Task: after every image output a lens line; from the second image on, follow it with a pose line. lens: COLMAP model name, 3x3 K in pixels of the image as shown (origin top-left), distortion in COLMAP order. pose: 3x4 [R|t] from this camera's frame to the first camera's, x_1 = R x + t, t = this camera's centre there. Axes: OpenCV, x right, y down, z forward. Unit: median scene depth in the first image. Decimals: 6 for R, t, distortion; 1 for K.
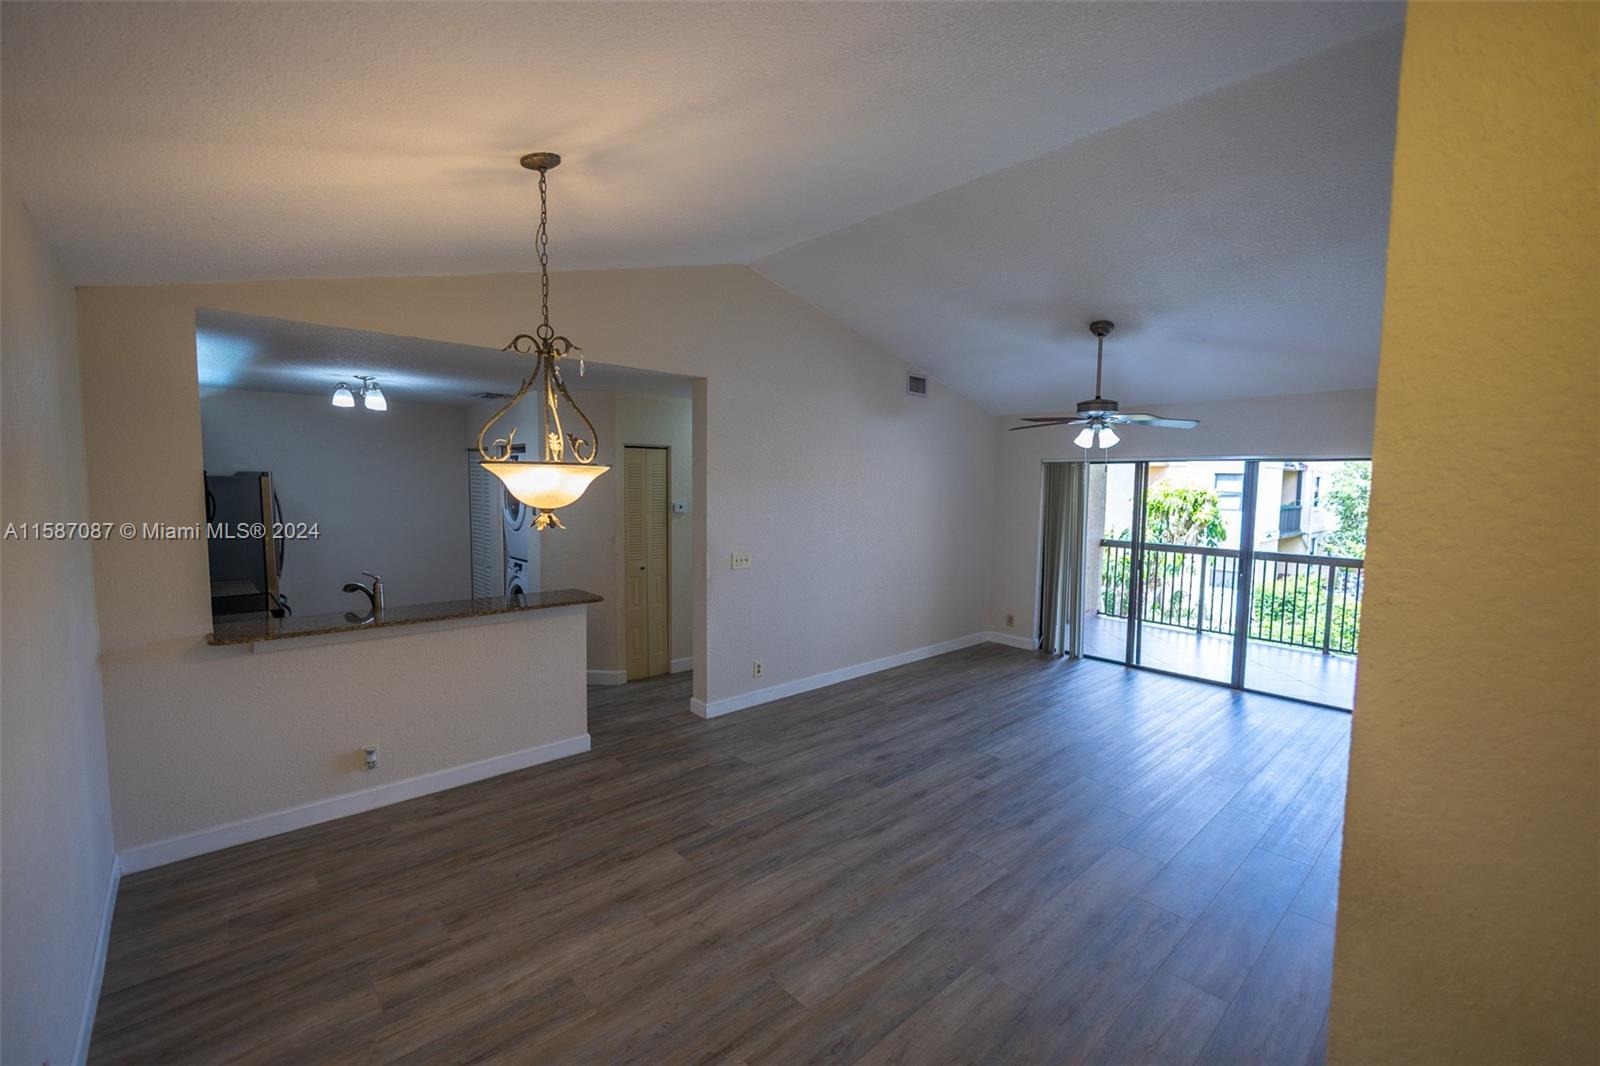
lens RADIAL K [[675.9, 0, 807.6], [0, 675.9, 531.1], [0, 0, 1]] dist [-0.004455, 0.001469]
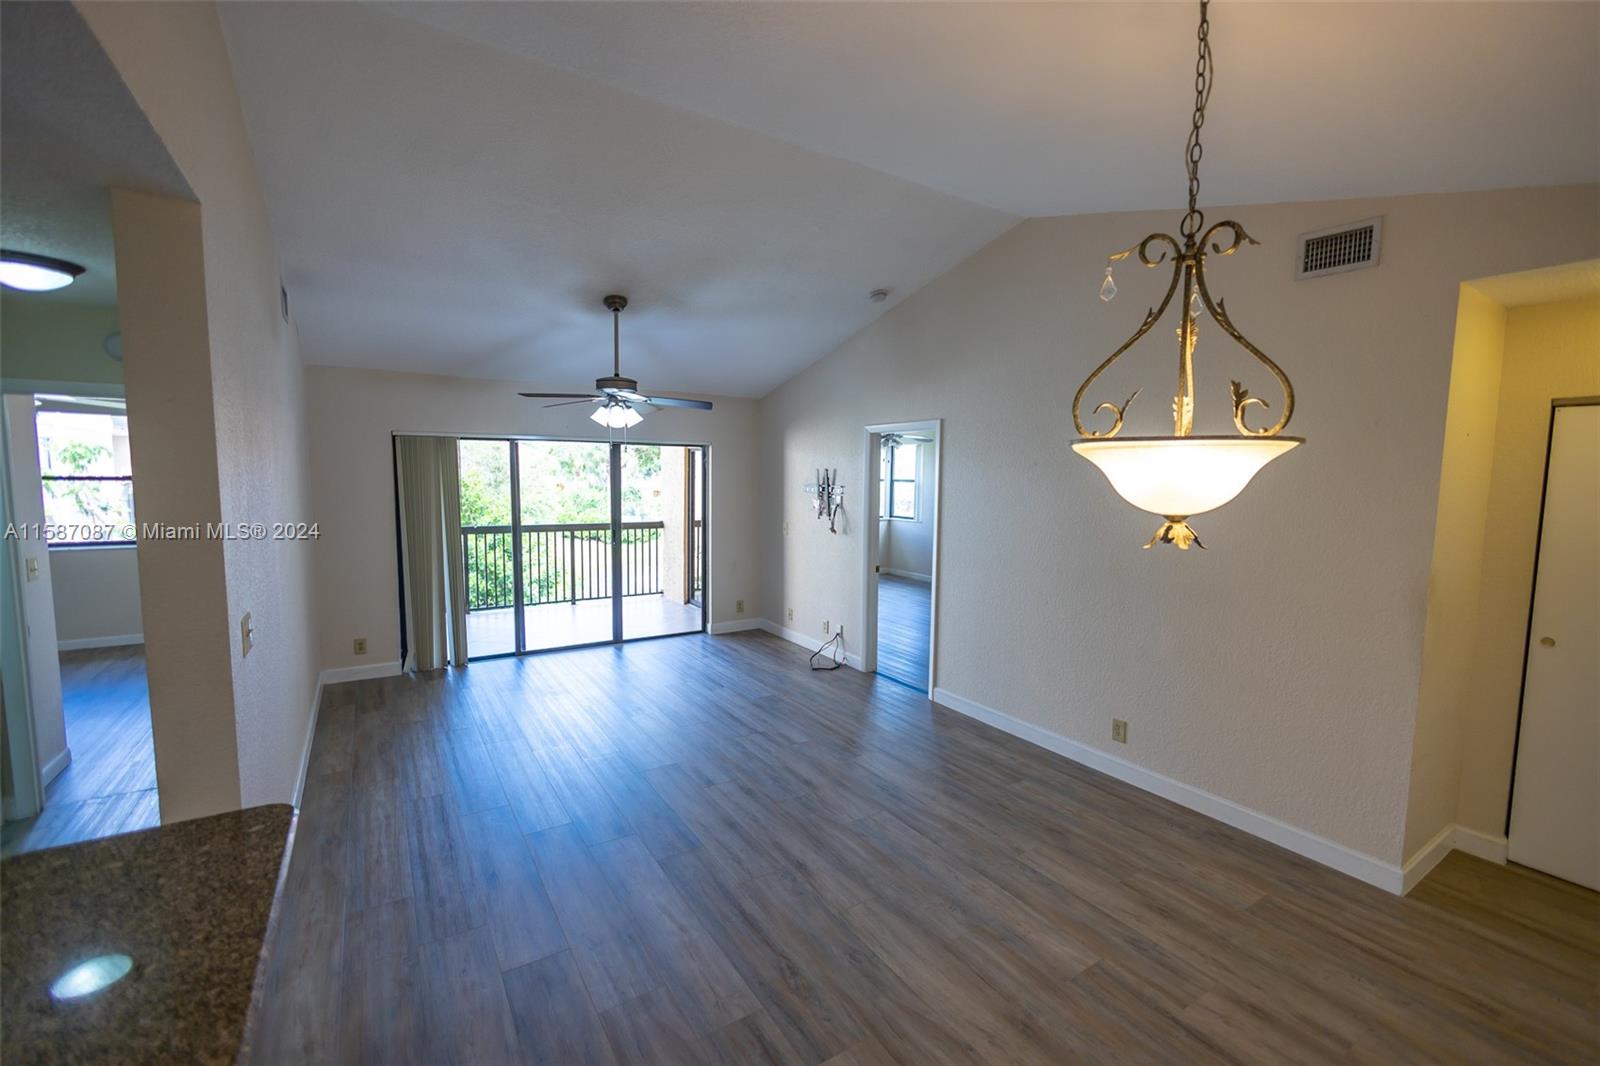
lens RADIAL K [[675.9, 0, 794.1], [0, 675.9, 530.8], [0, 0, 1]] dist [-0.004455, 0.001469]
pose [[0.178880, -0.100791, 0.978695, -0.544705], [0.066750, 0.993690, 0.090136, -0.050575], [-0.981604, 0.049204, 0.184479, 0.636653]]
